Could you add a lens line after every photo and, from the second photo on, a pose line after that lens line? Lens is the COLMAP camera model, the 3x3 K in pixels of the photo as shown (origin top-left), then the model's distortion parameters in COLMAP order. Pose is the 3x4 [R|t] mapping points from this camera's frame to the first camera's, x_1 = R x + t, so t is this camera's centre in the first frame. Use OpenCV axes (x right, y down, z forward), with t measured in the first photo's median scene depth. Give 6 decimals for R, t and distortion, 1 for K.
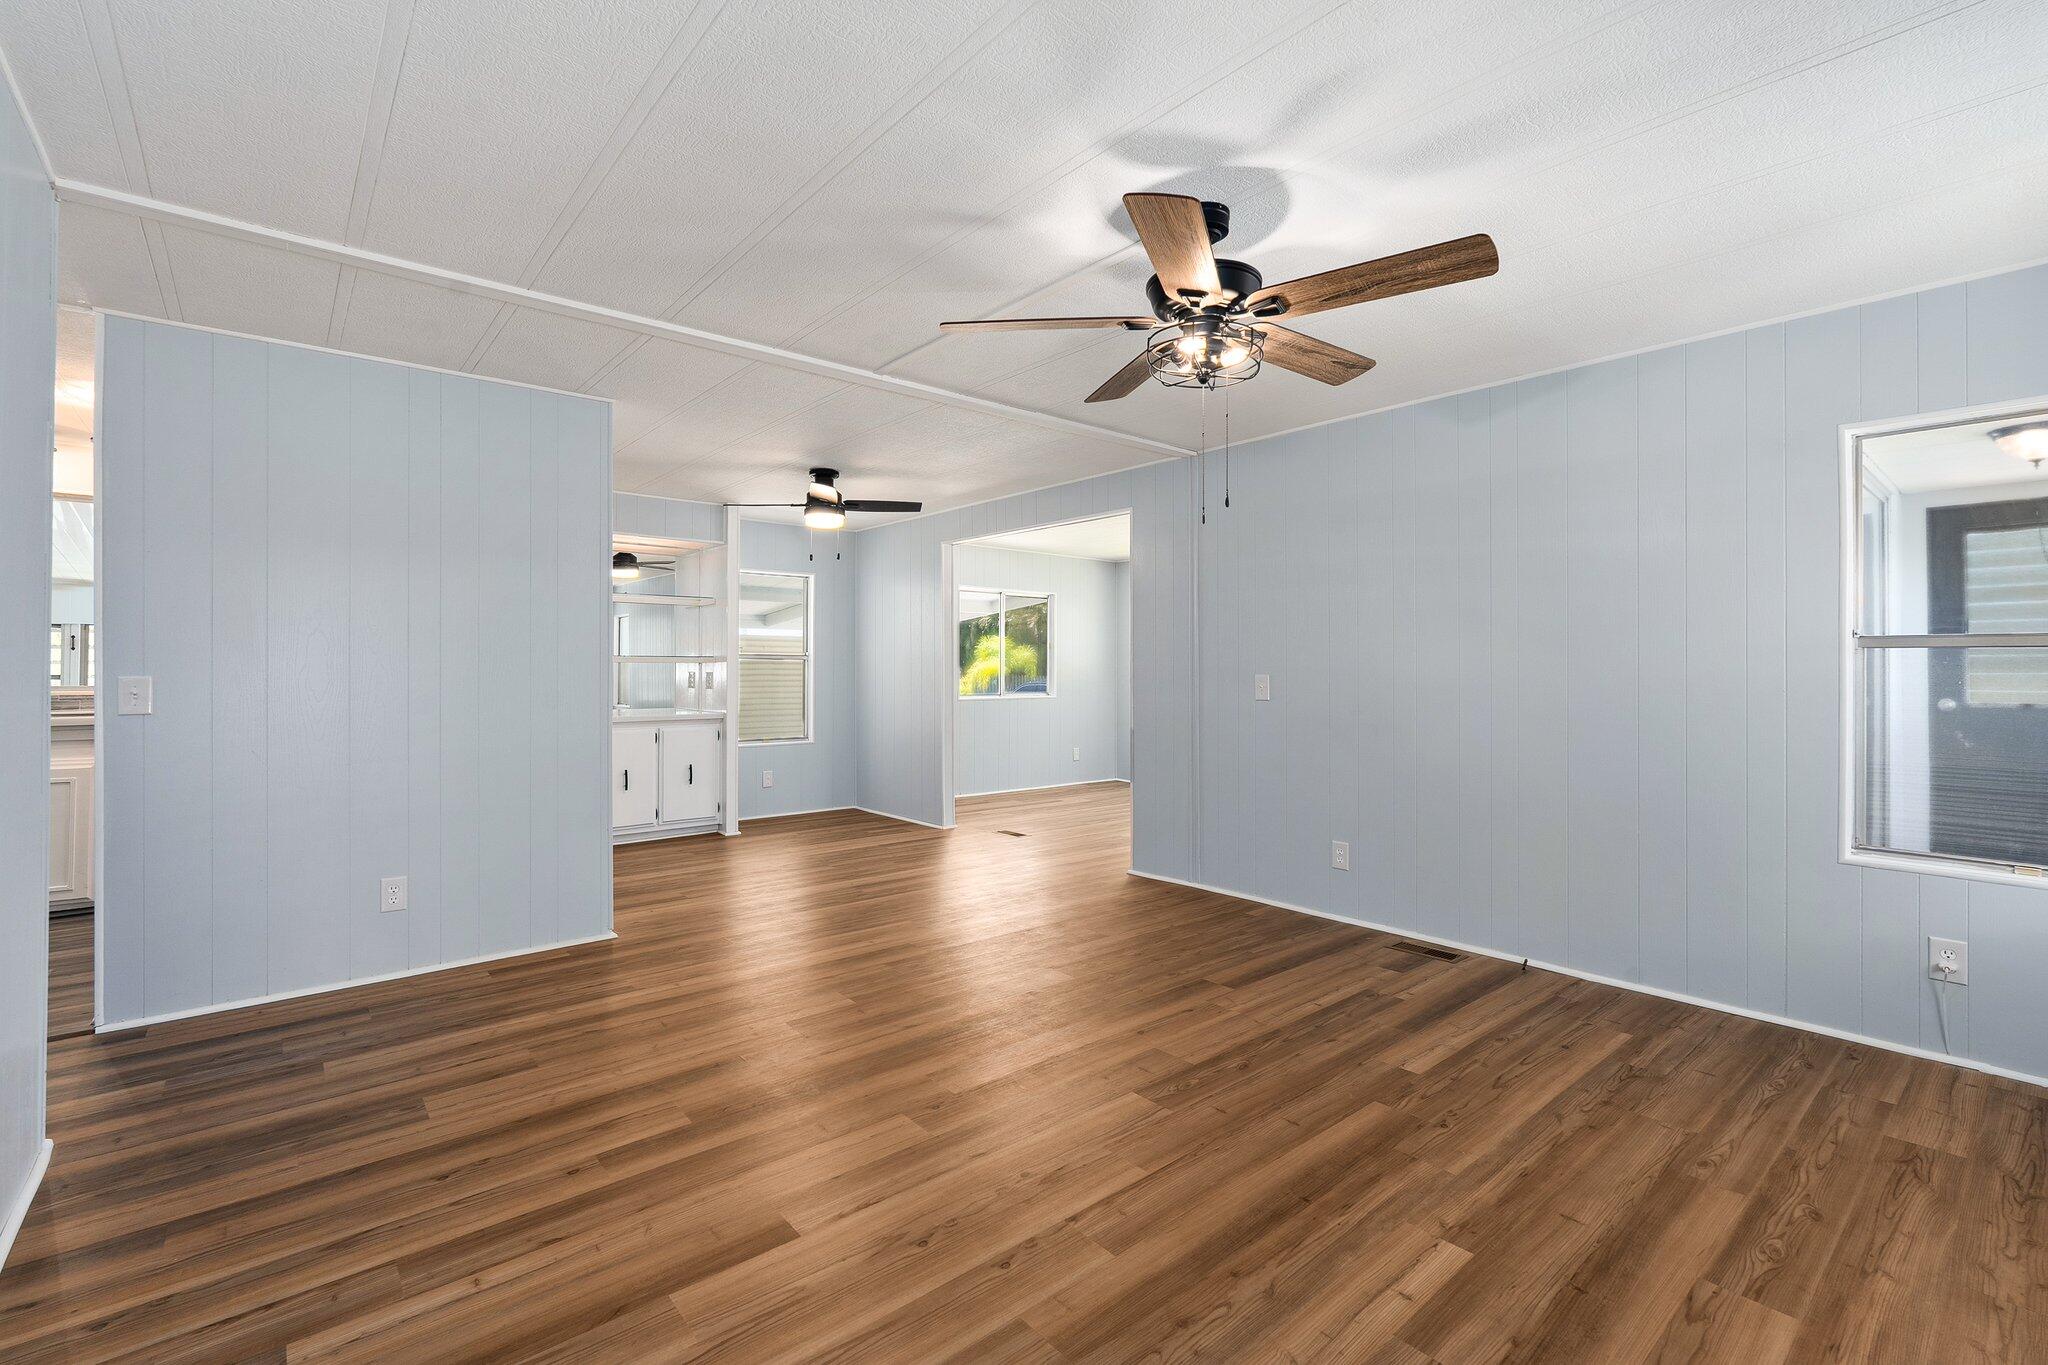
lens RADIAL K [[907.0, 0, 1023.2], [0, 907.0, 665.2], [0, 0, 1]] dist [-0.004170, 0.000253]
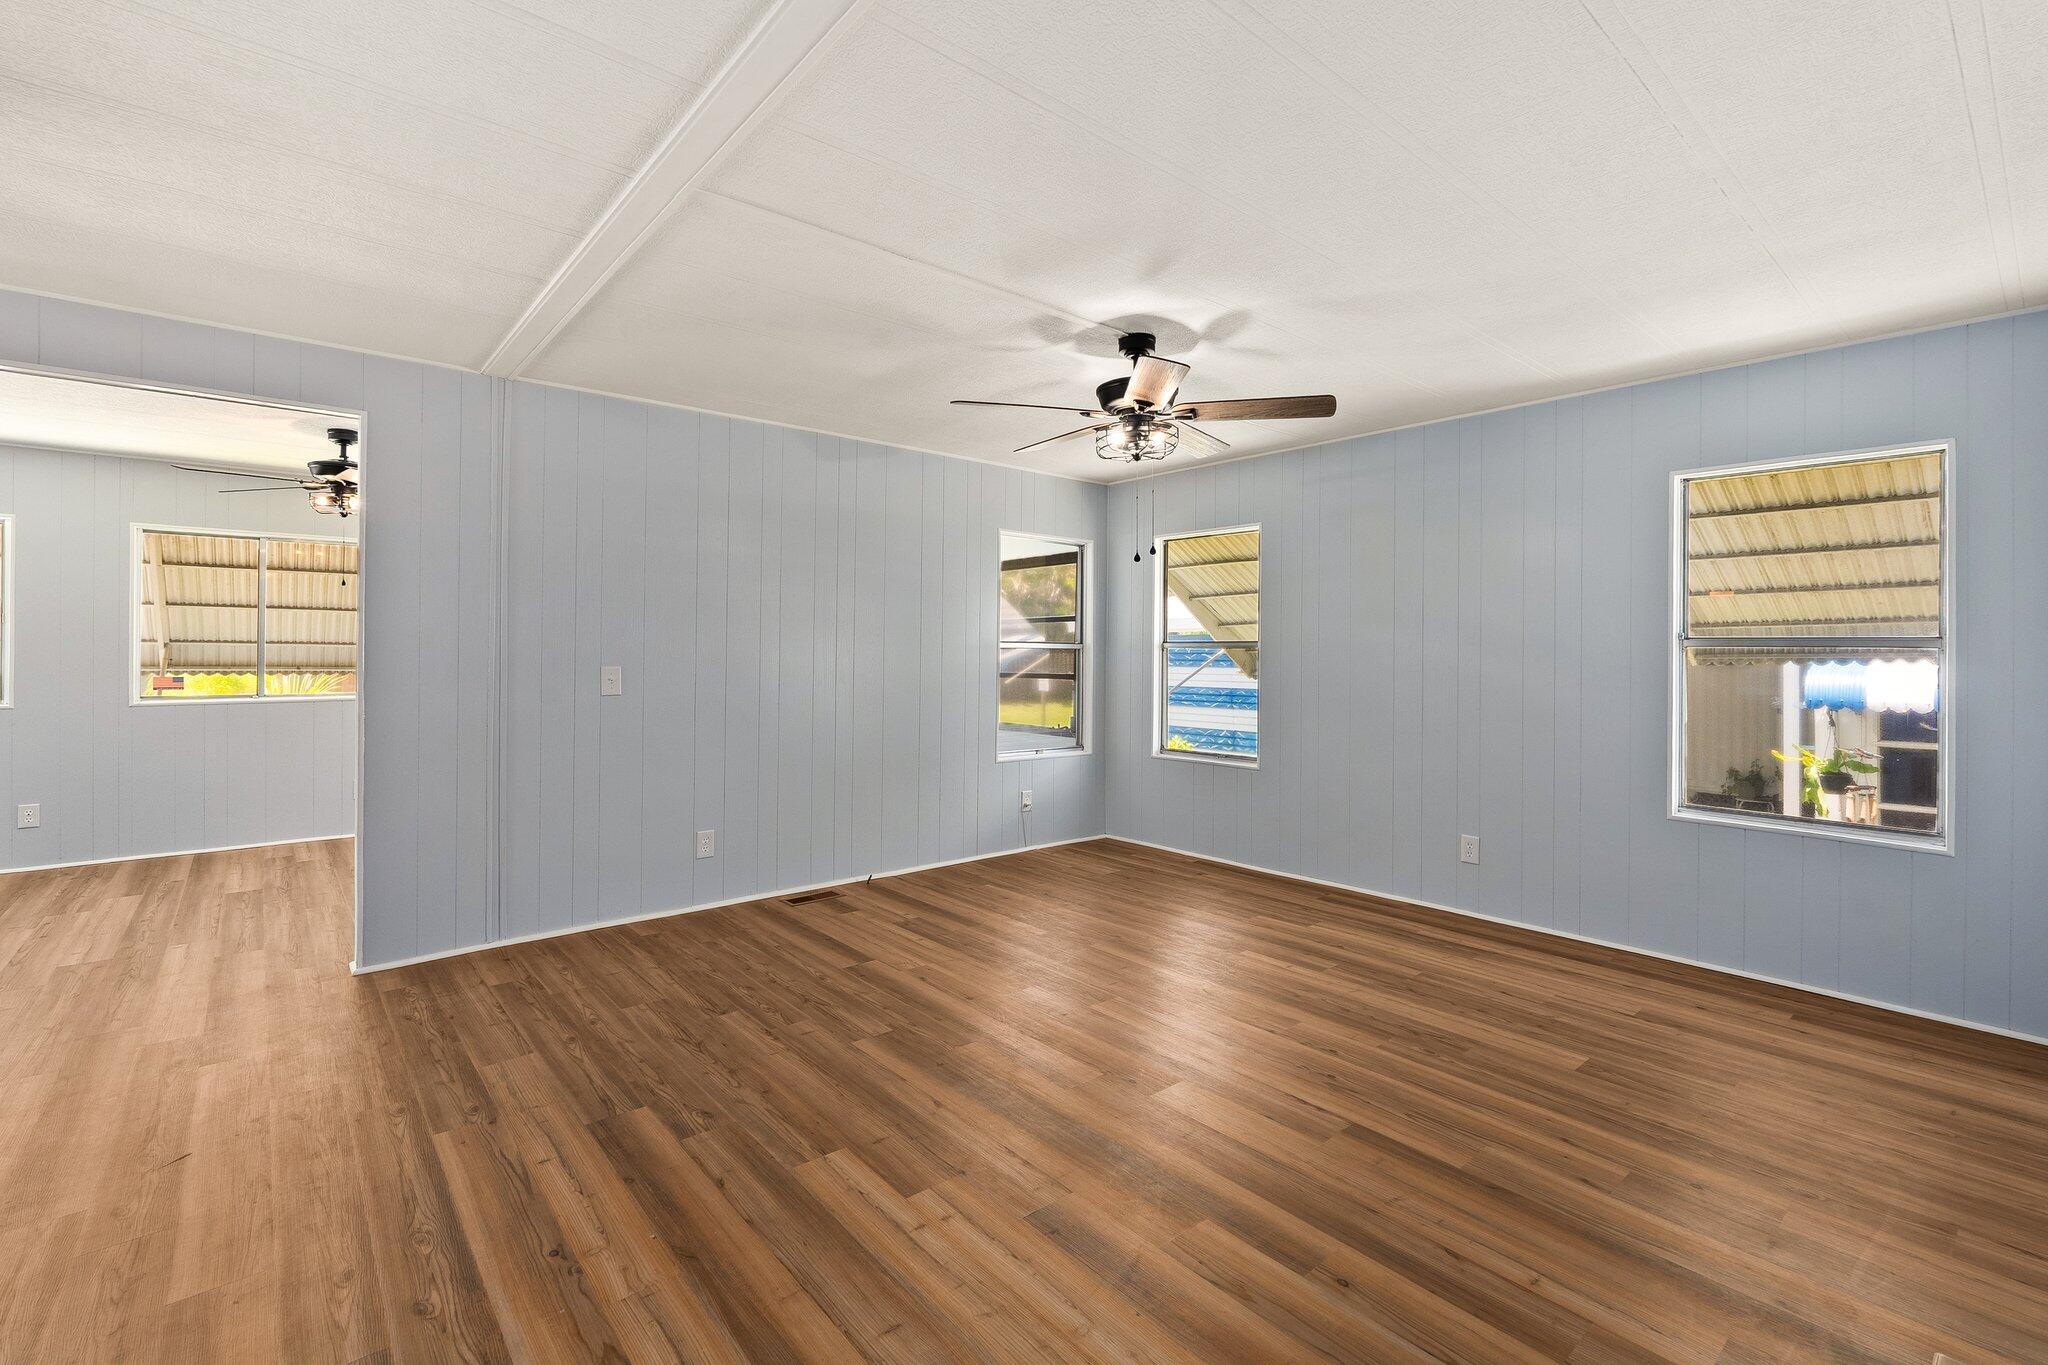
lens RADIAL K [[907.0, 0, 1039.4], [0, 907.0, 652.4], [0, 0, 1]] dist [-0.004170, 0.000253]
pose [[-0.025098, 0.000866, 0.999685, -0.997192], [-0.012701, 0.999919, -0.001185, -0.009524], [-0.999604, -0.012727, -0.025085, 0.987967]]
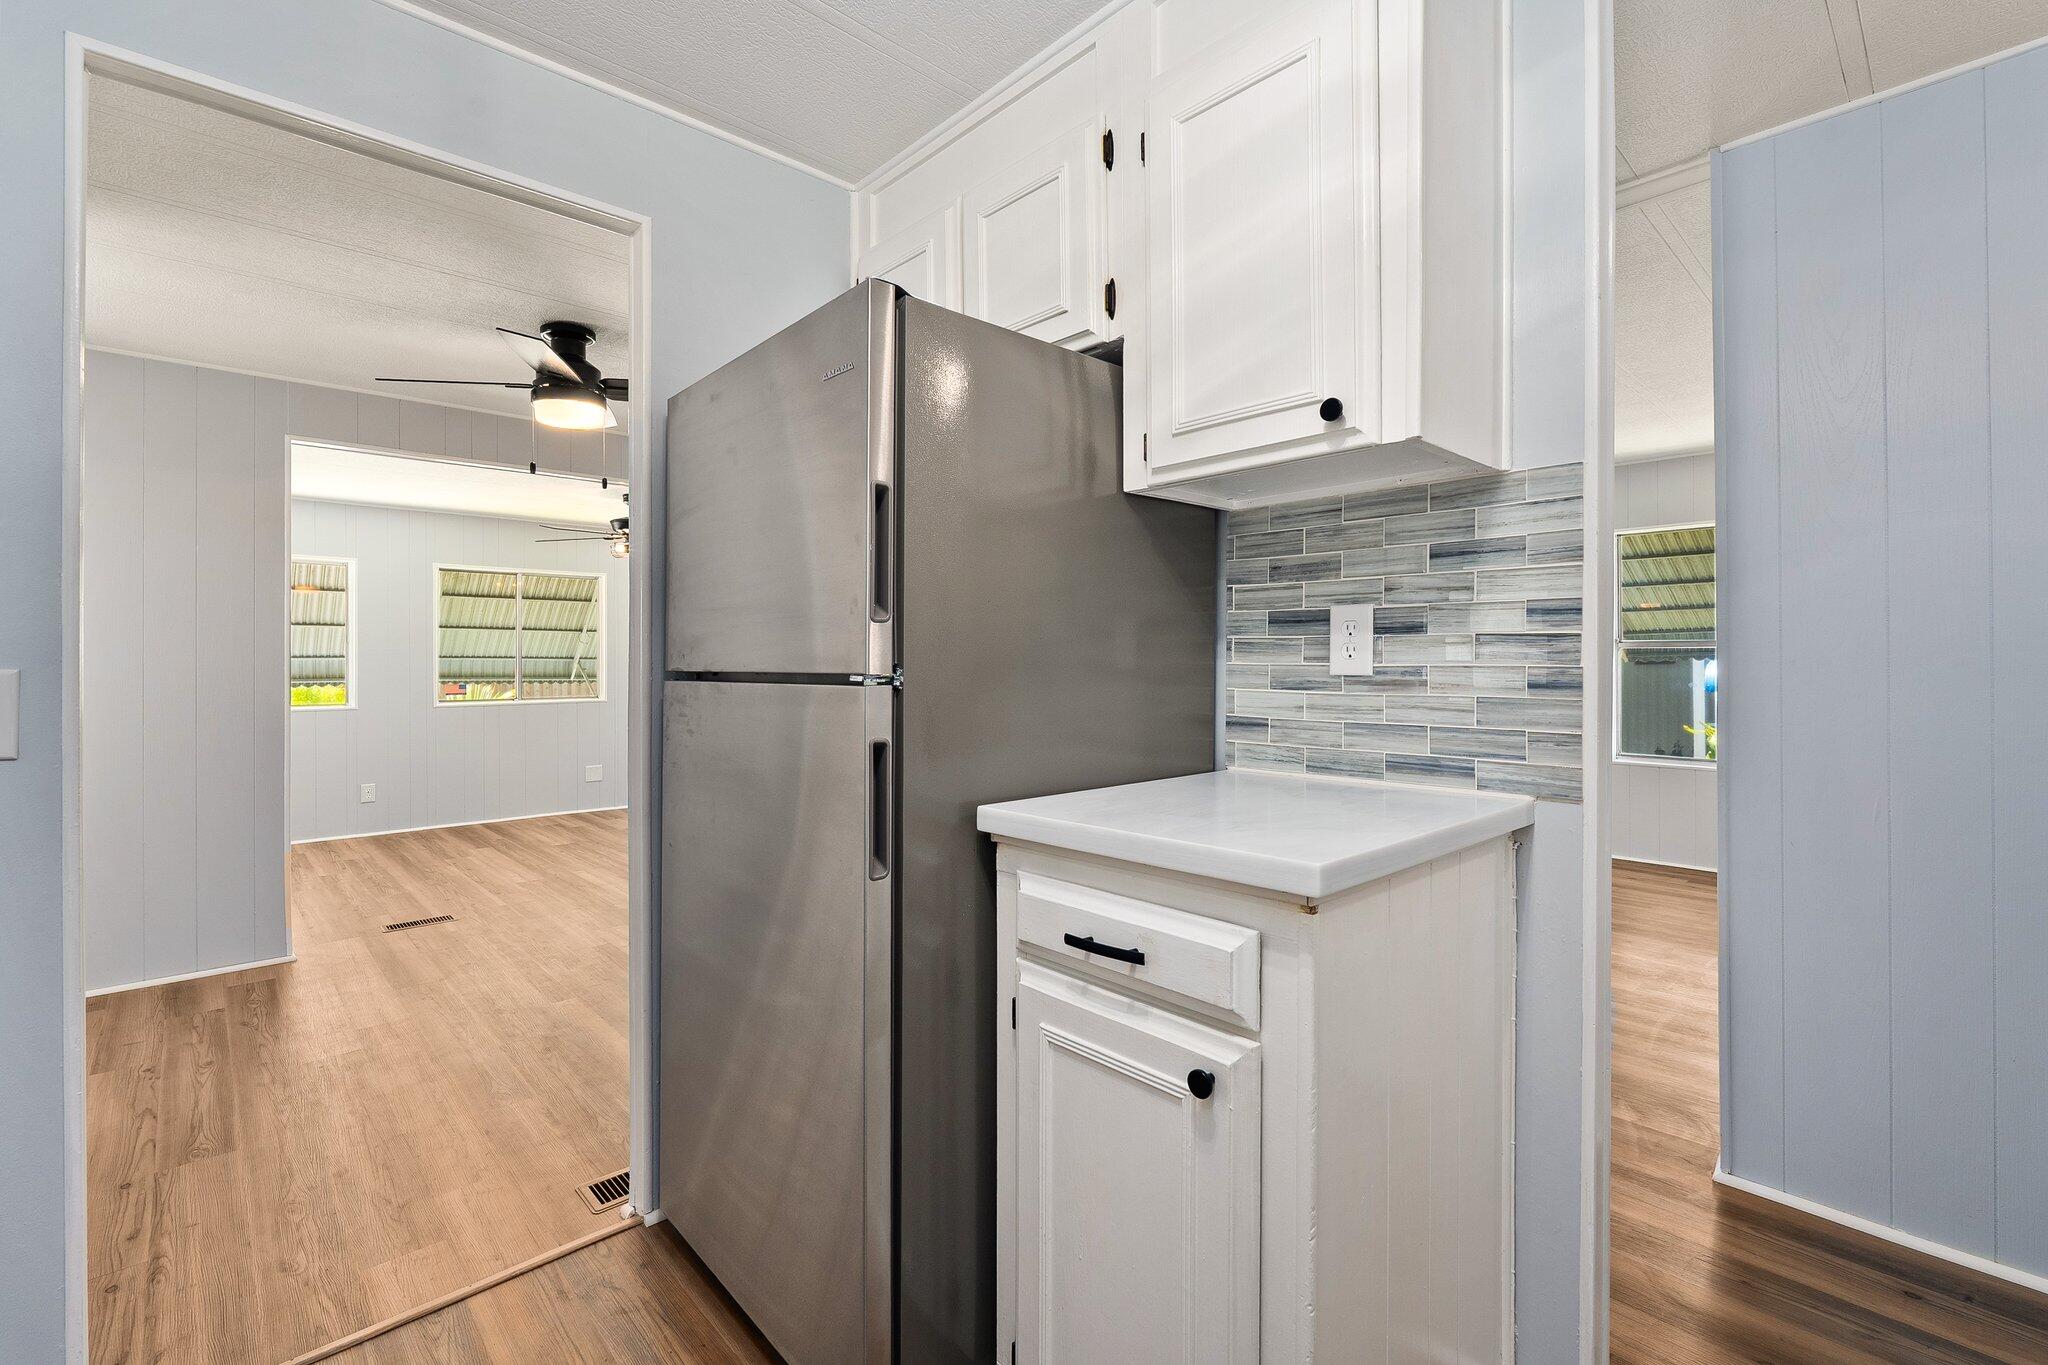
lens RADIAL K [[907.0, 0, 1030.8], [0, 907.0, 660.0], [0, 0, 1]] dist [-0.004170, 0.000253]
pose [[-0.069175, 0.001432, 0.997604, -1.538661], [-0.001259, 0.999998, -0.001523, -0.001291], [-0.997604, -0.001362, -0.069173, 1.398434]]
